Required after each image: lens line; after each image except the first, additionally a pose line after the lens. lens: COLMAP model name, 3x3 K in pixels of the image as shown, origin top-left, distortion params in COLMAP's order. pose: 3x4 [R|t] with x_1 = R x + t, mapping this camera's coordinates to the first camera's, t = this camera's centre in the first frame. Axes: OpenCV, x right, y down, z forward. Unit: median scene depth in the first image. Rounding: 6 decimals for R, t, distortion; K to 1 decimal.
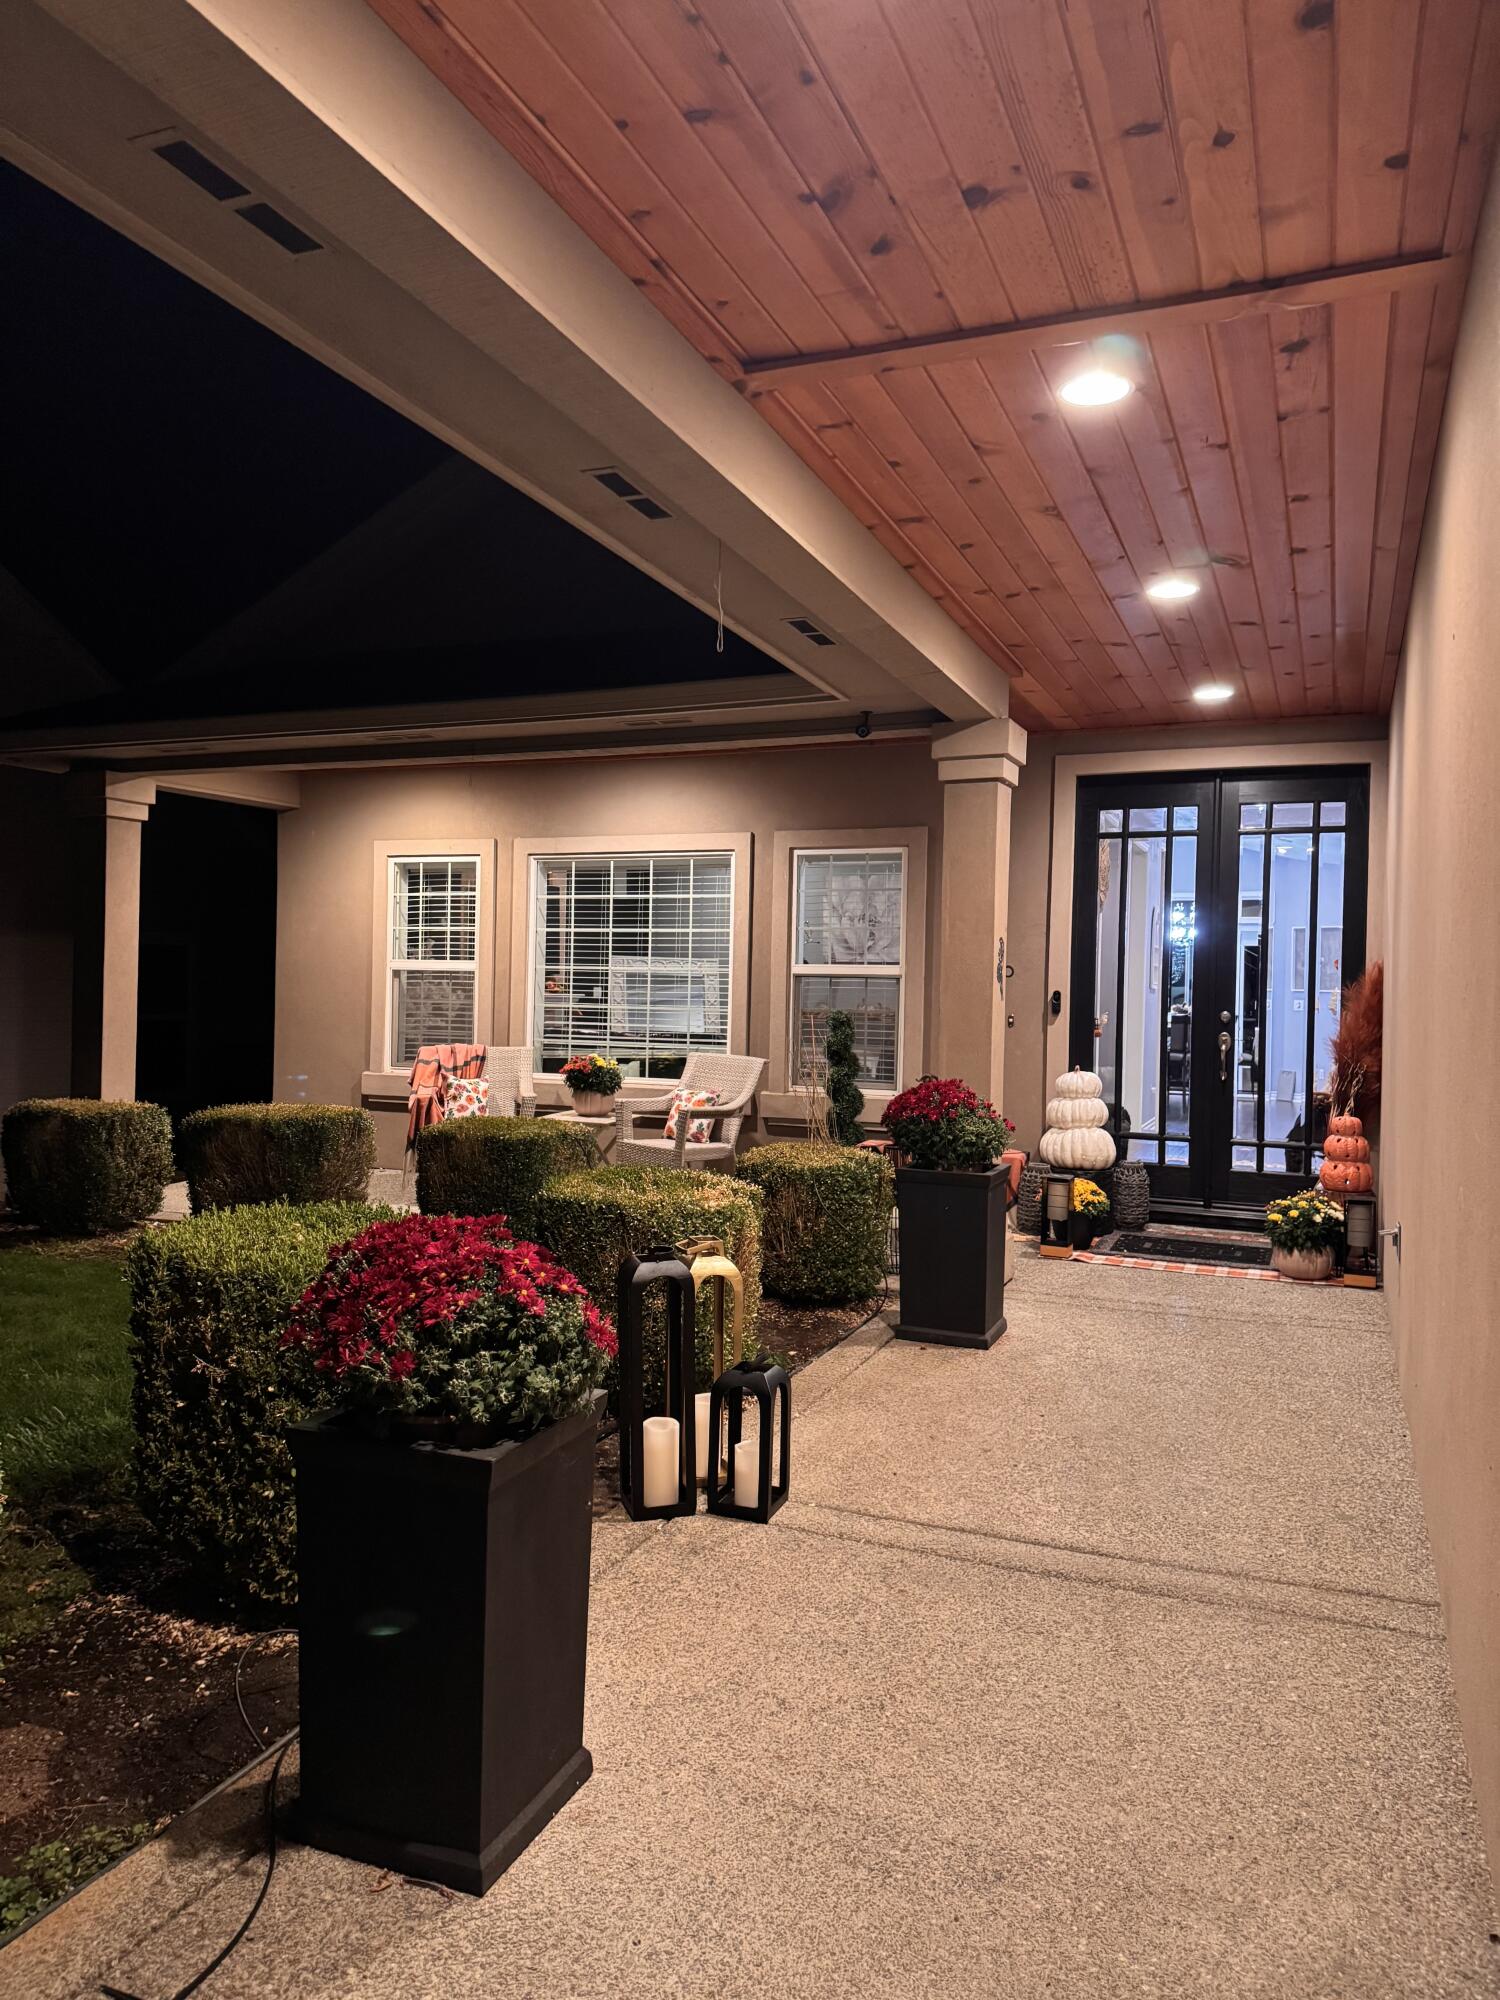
lens RADIAL K [[1400.0, 0, 750.0], [0, 1400.0, 1000.0], [0, 0, 1]] dist [0.115129, -0.146480]
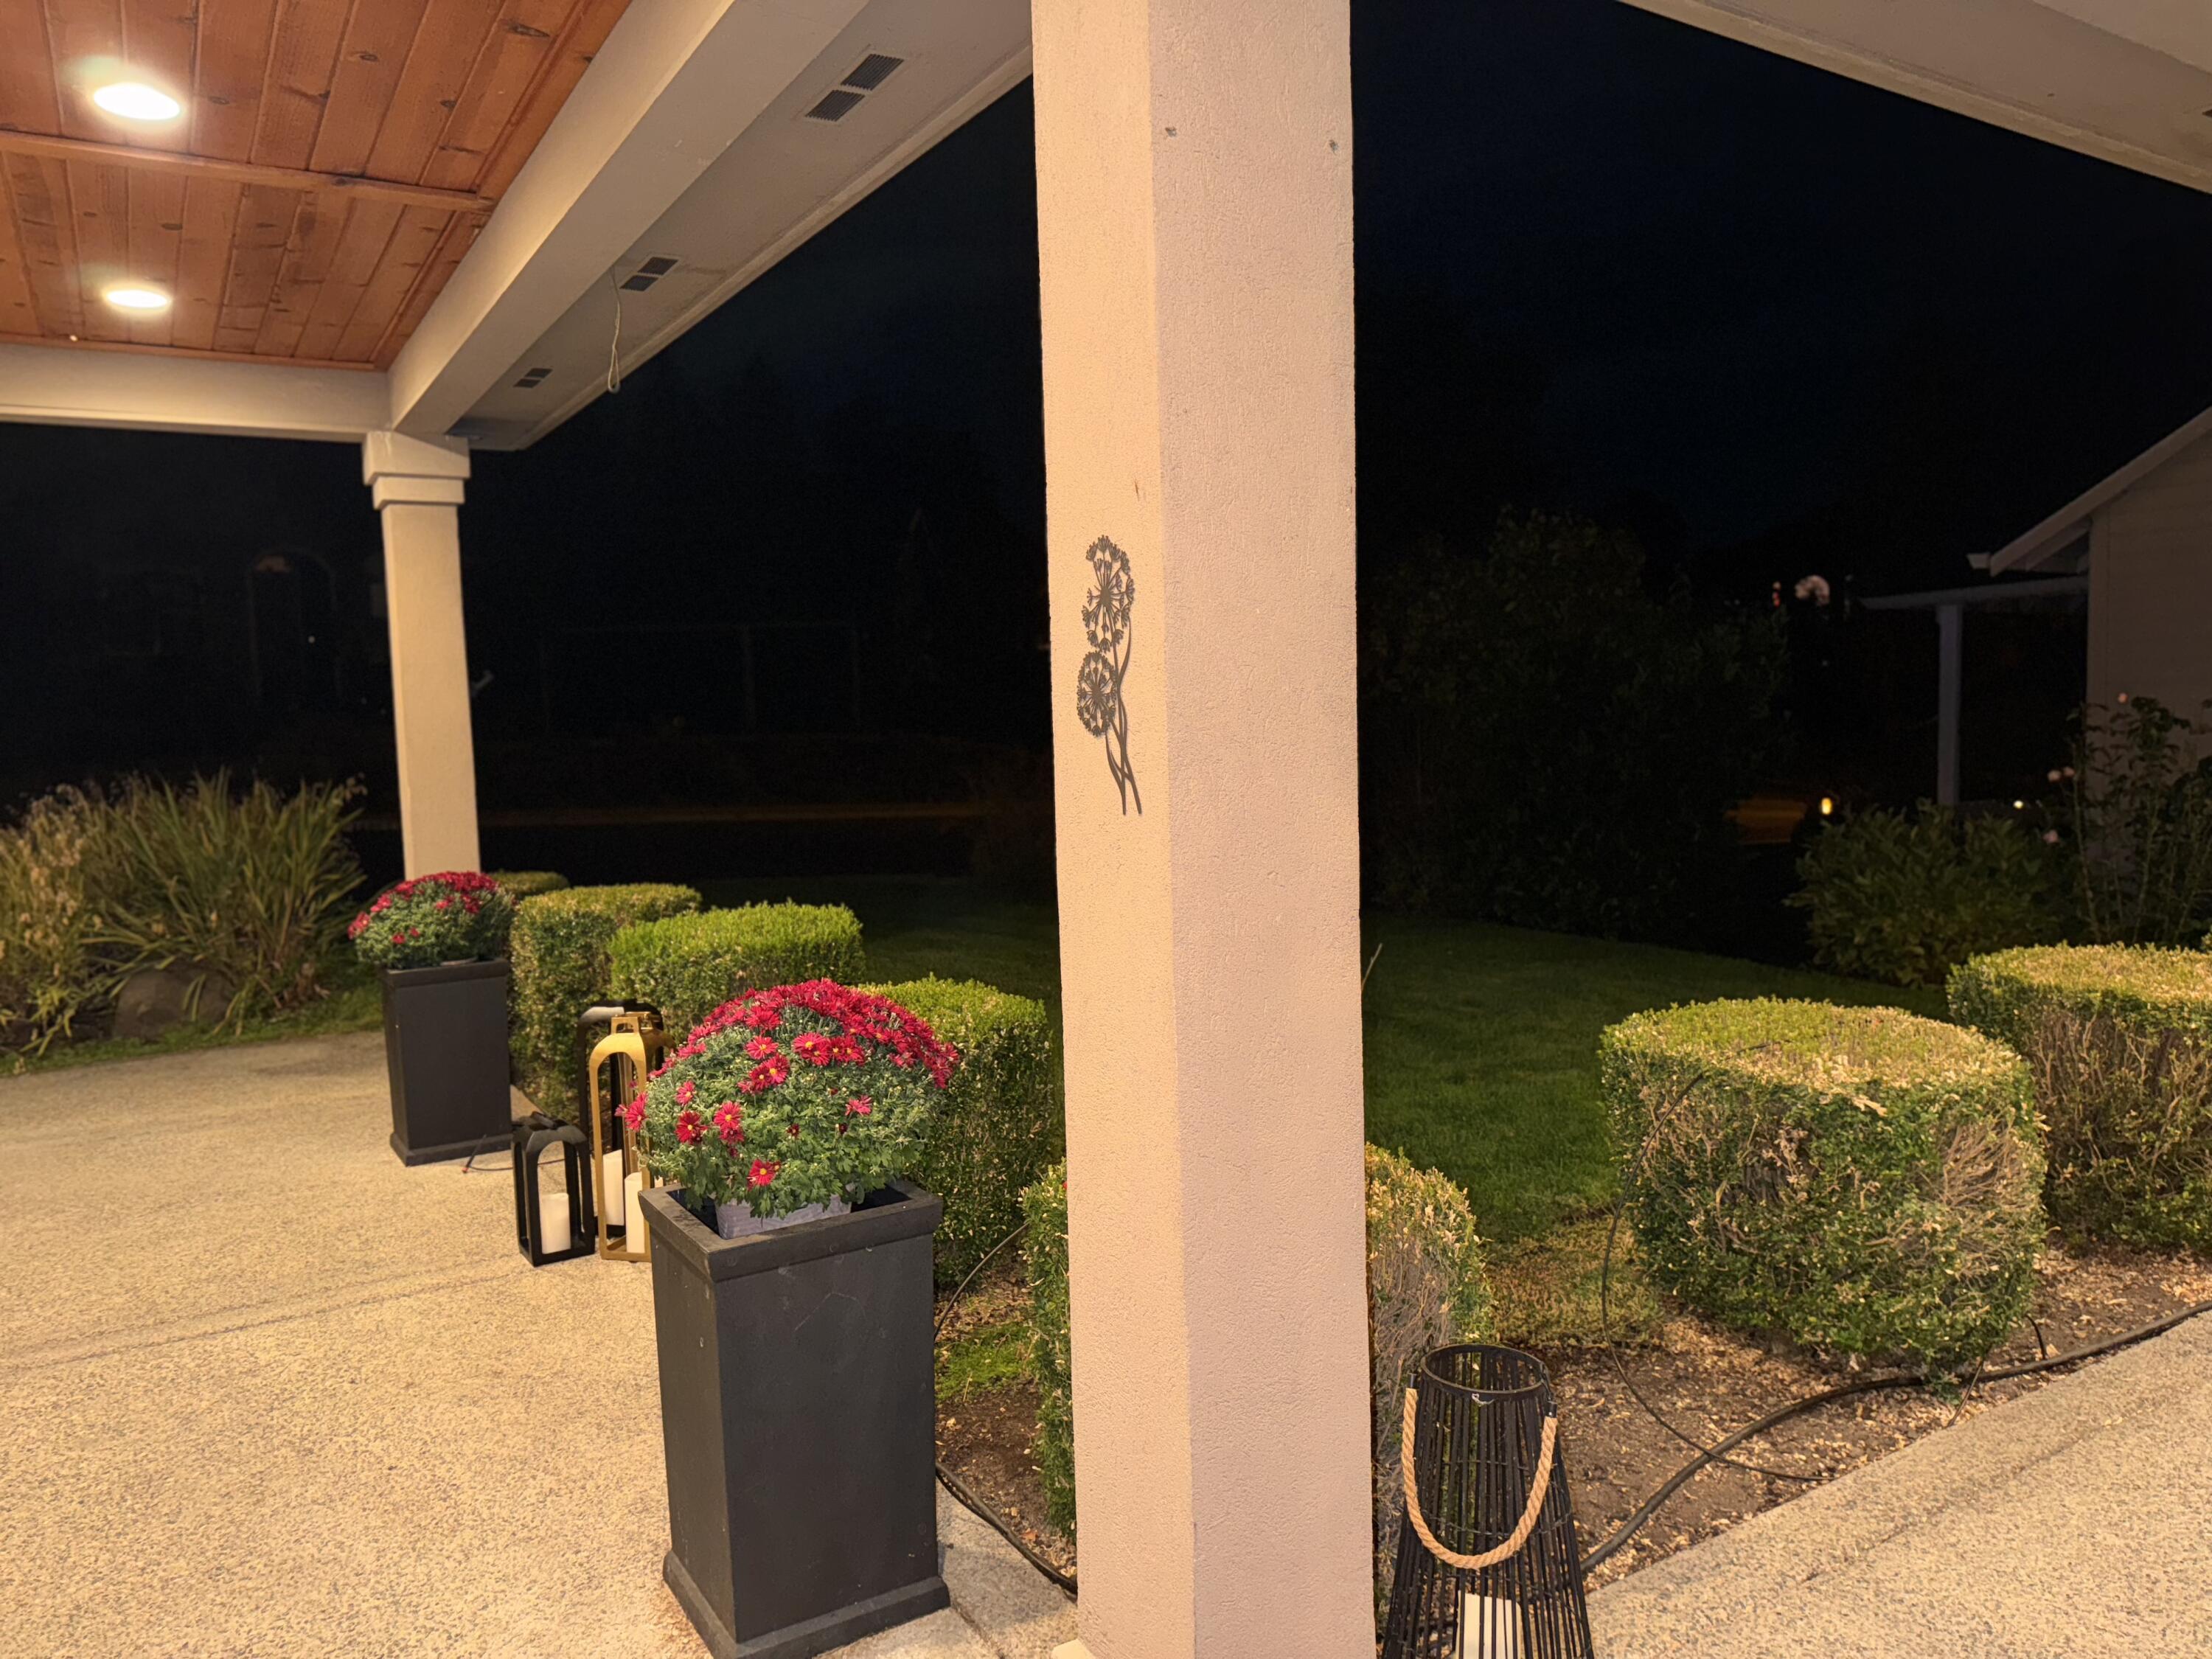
lens RADIAL K [[1571.7, 0, 1079.2], [0, 1571.7, 829.2], [0, 0, 1]] dist [0.053850, -0.054667]
pose [[-0.607628, 0.055151, -0.792304, 0.379774], [0.013235, 0.998151, 0.059329, -0.011663], [0.794111, 0.025564, -0.607234, 1.129598]]
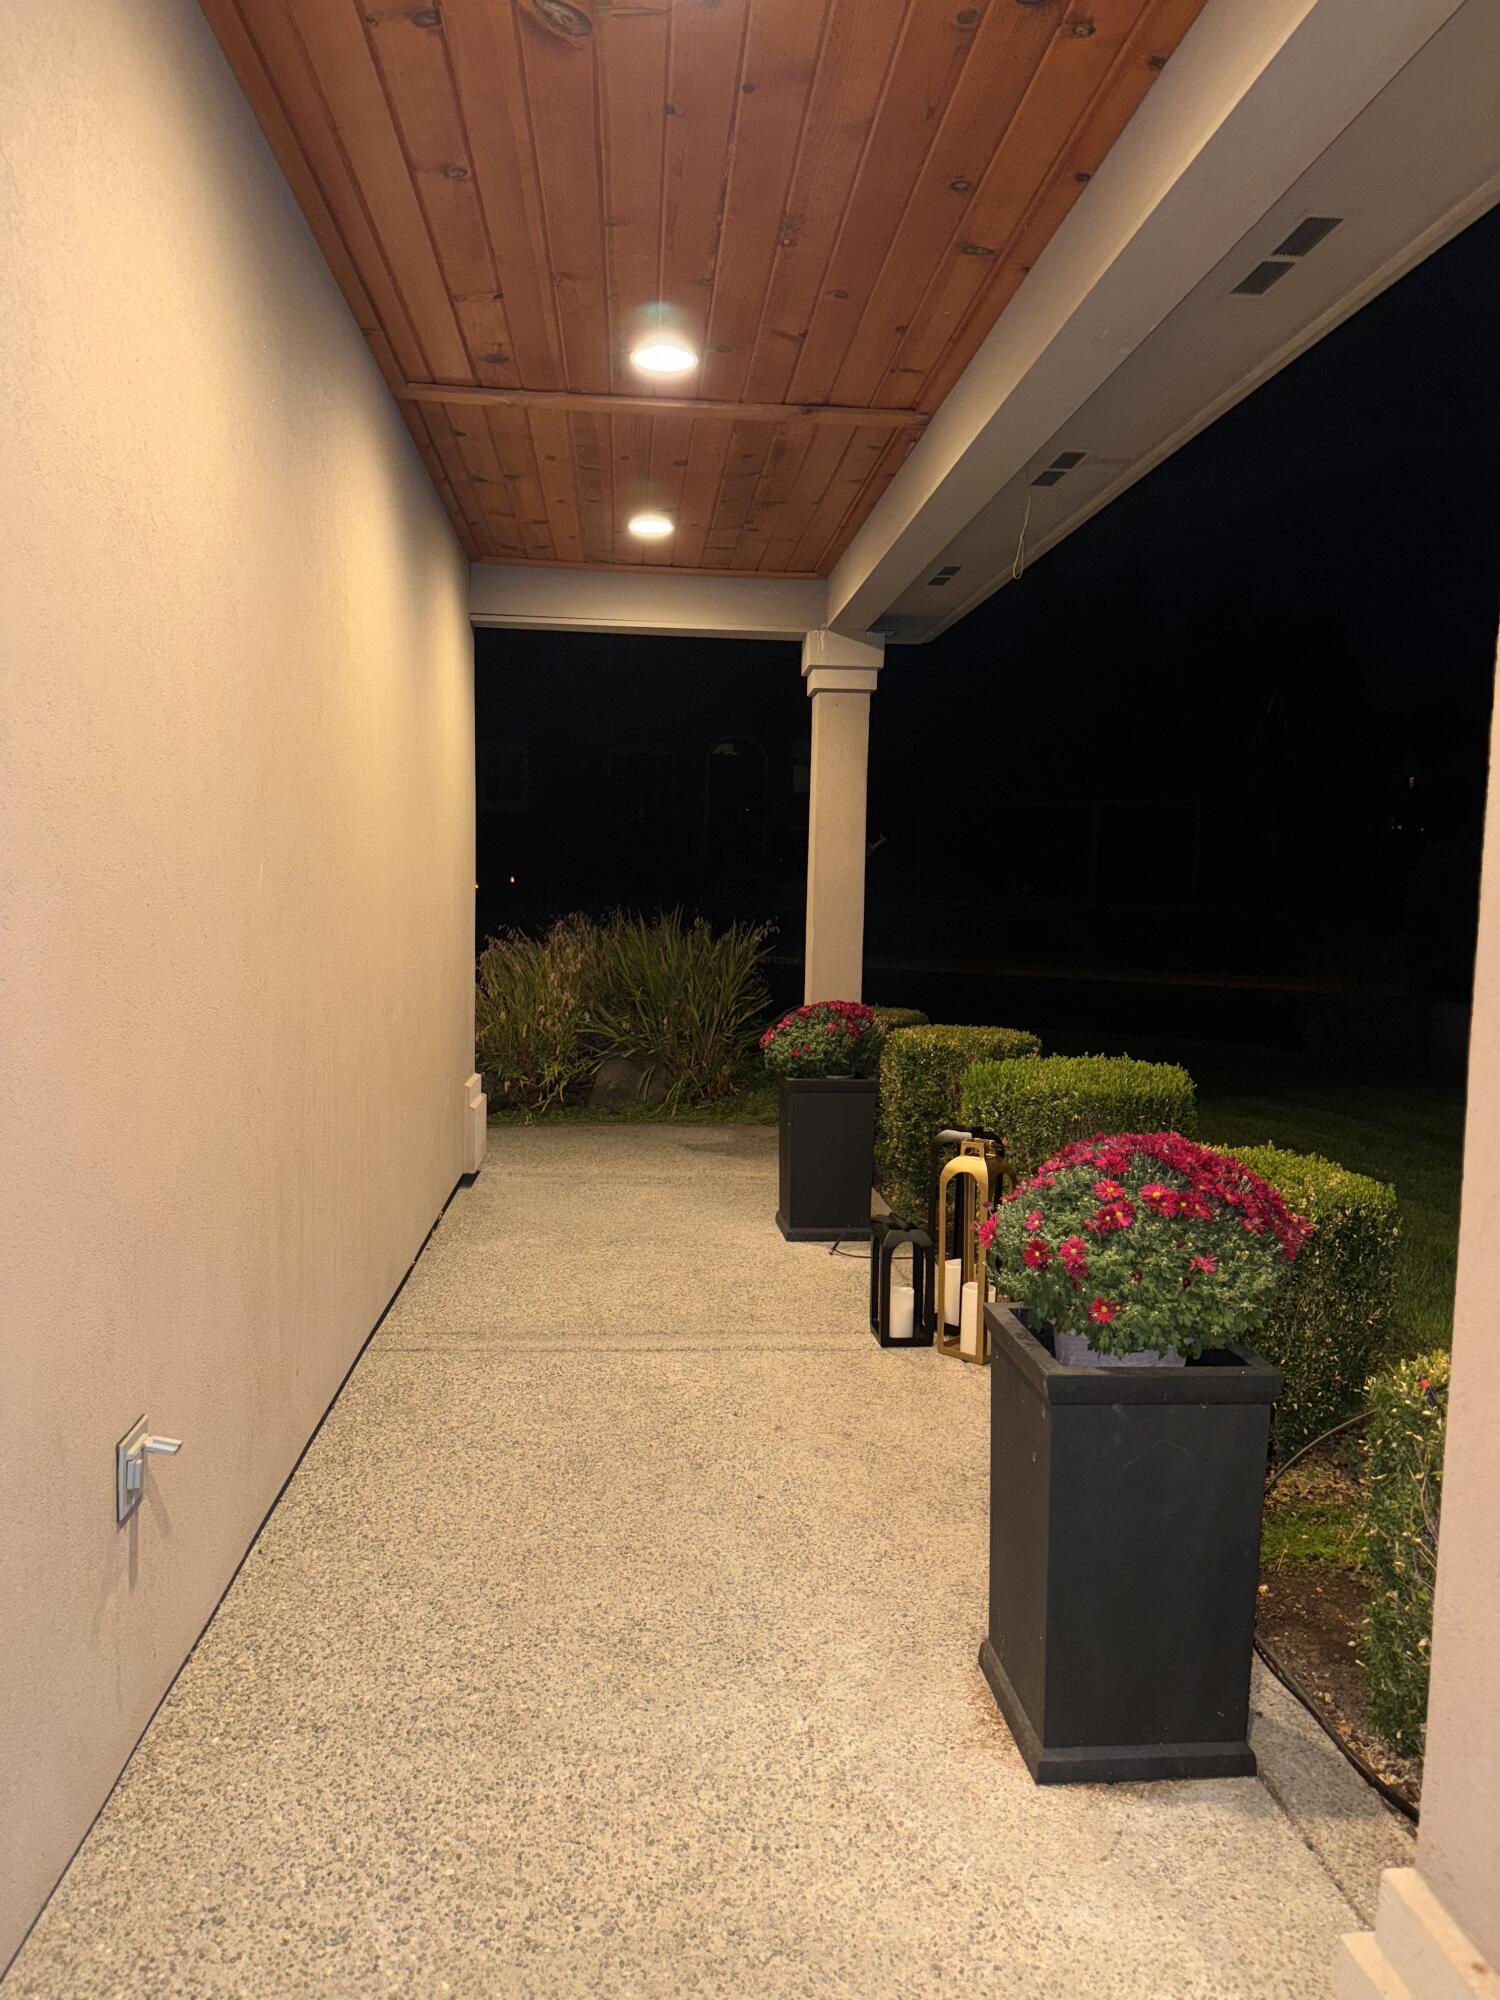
lens RADIAL K [[1400.0, 0, 750.0], [0, 1400.0, 1000.0], [0, 0, 1]] dist [0.115129, -0.146480]
pose [[-0.889195, -0.004051, -0.457510, 0.371855], [-0.043741, 0.996133, 0.076193, -0.008789], [0.455433, 0.087763, -0.885934, 1.110009]]
